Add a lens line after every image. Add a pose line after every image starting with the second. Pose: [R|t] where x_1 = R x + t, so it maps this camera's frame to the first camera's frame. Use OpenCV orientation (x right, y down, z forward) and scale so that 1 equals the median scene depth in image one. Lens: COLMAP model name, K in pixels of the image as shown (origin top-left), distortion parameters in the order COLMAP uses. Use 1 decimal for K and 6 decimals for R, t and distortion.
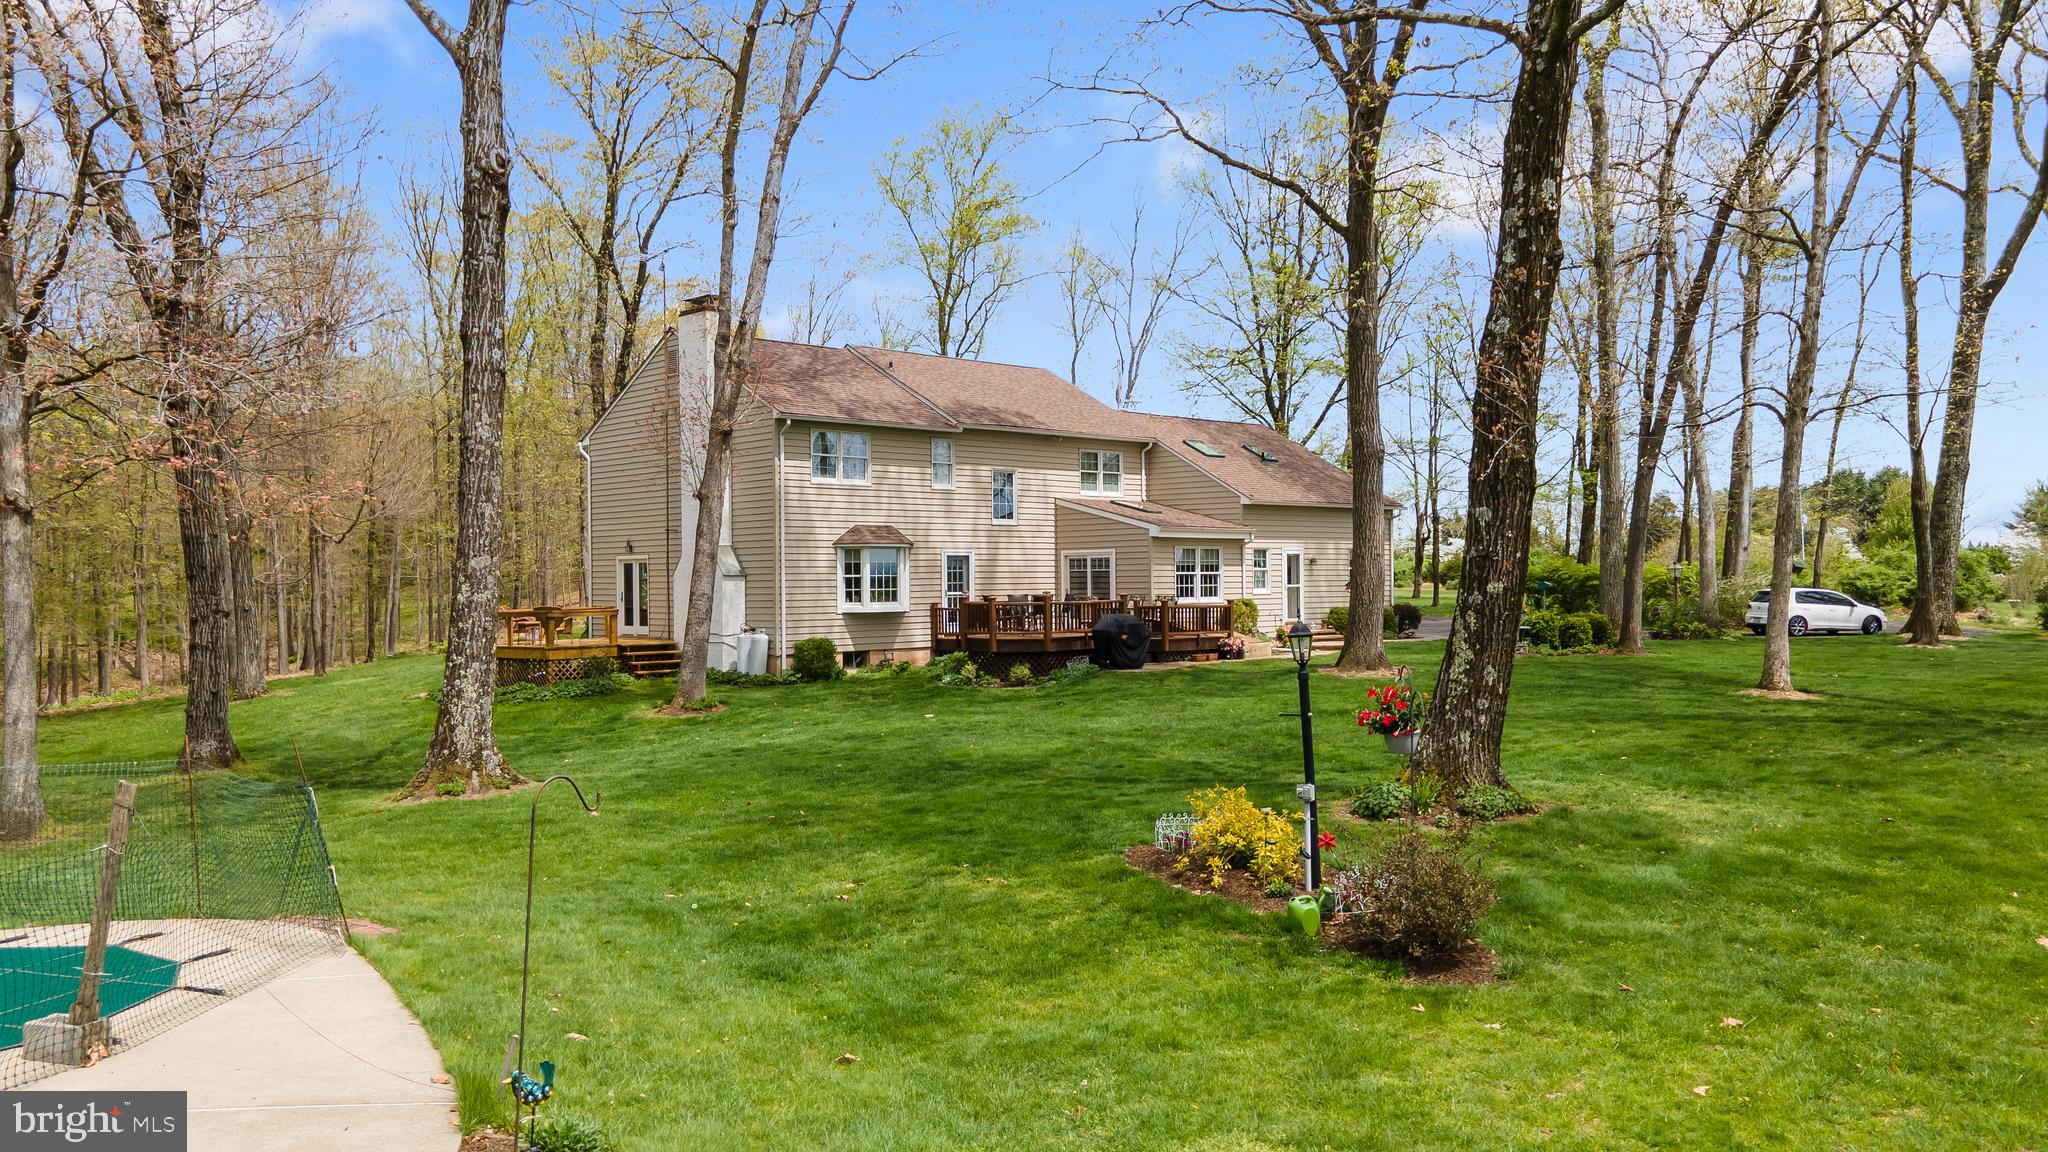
lens RADIAL K [[1479.7, 0, 1024.0], [0, 1479.7, 576.0], [0, 0, 1]] dist [0.005635, 0.001395]
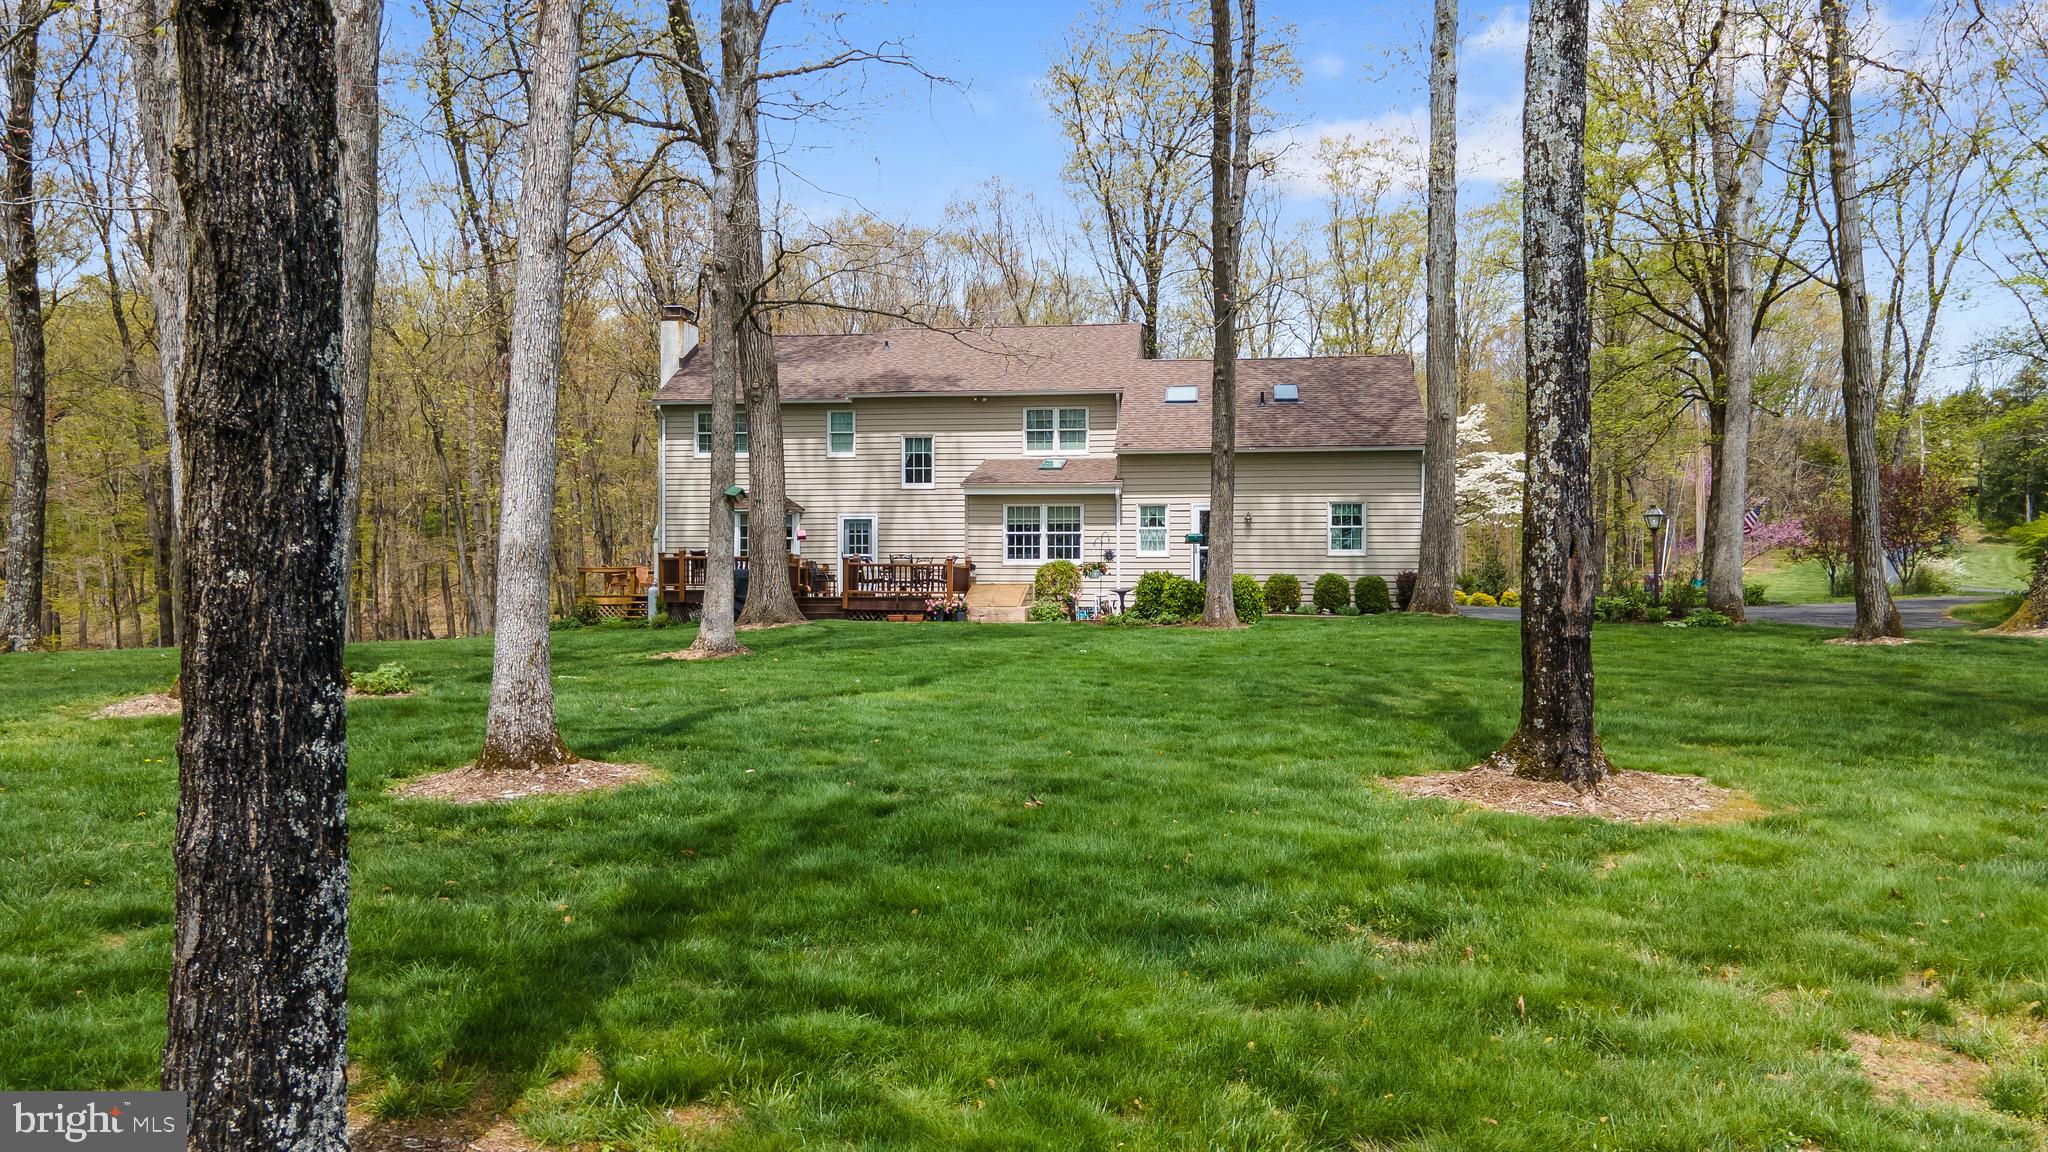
lens RADIAL K [[1479.7, 0, 1024.0], [0, 1479.7, 576.0], [0, 0, 1]] dist [0.005635, 0.001395]
pose [[0.645596, 0.004742, -0.763665, 0.808973], [-0.006103, 0.999981, 0.001051, 0.023880], [0.763655, 0.003982, 0.645612, 0.395358]]
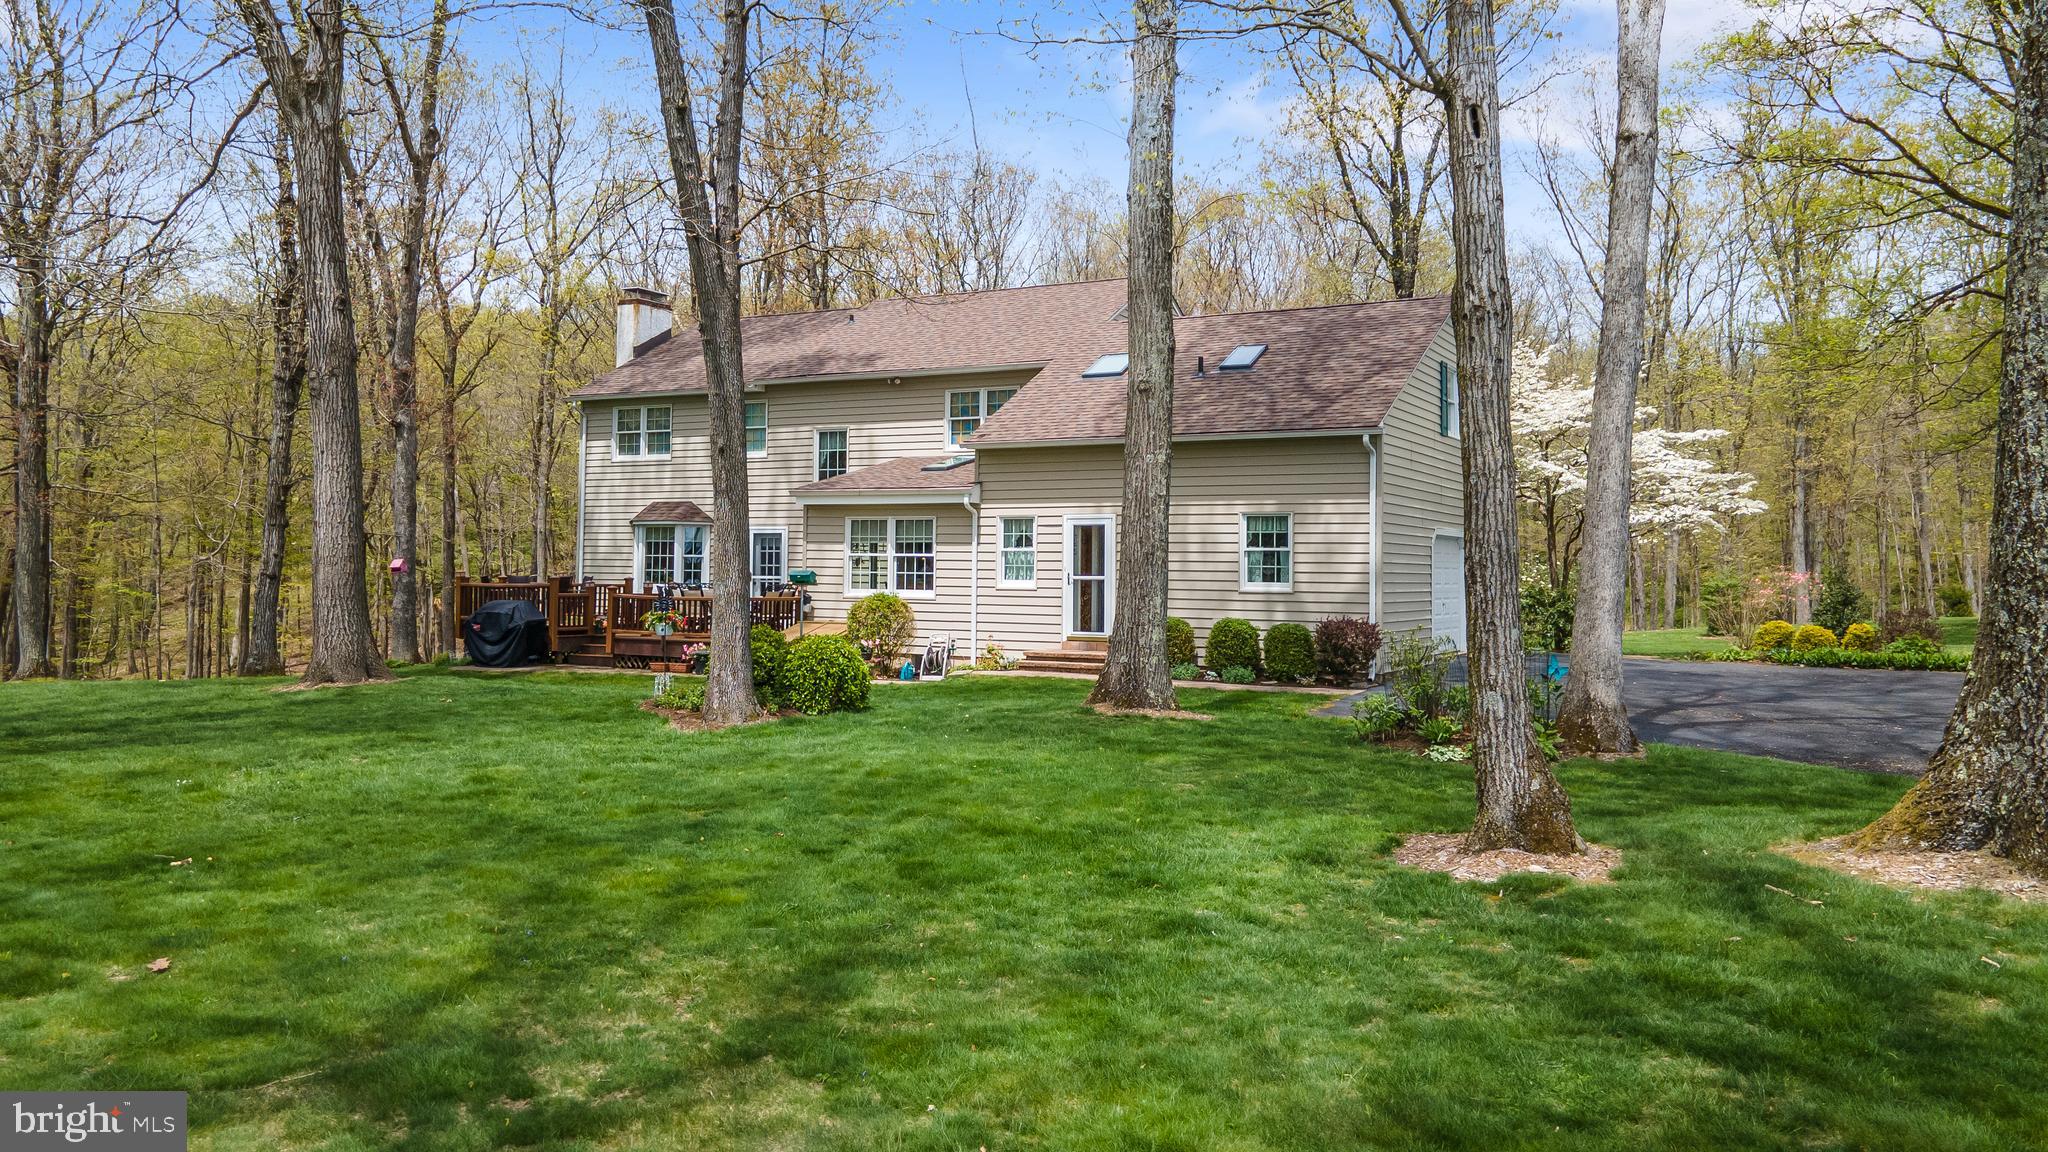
lens RADIAL K [[1479.7, 0, 1024.0], [0, 1479.7, 576.0], [0, 0, 1]] dist [0.005635, 0.001395]
pose [[0.331103, 0.014159, -0.943488, 0.790667], [-0.014144, 0.999850, 0.010041, 0.000196], [0.943488, 0.010020, 0.331254, 0.825642]]
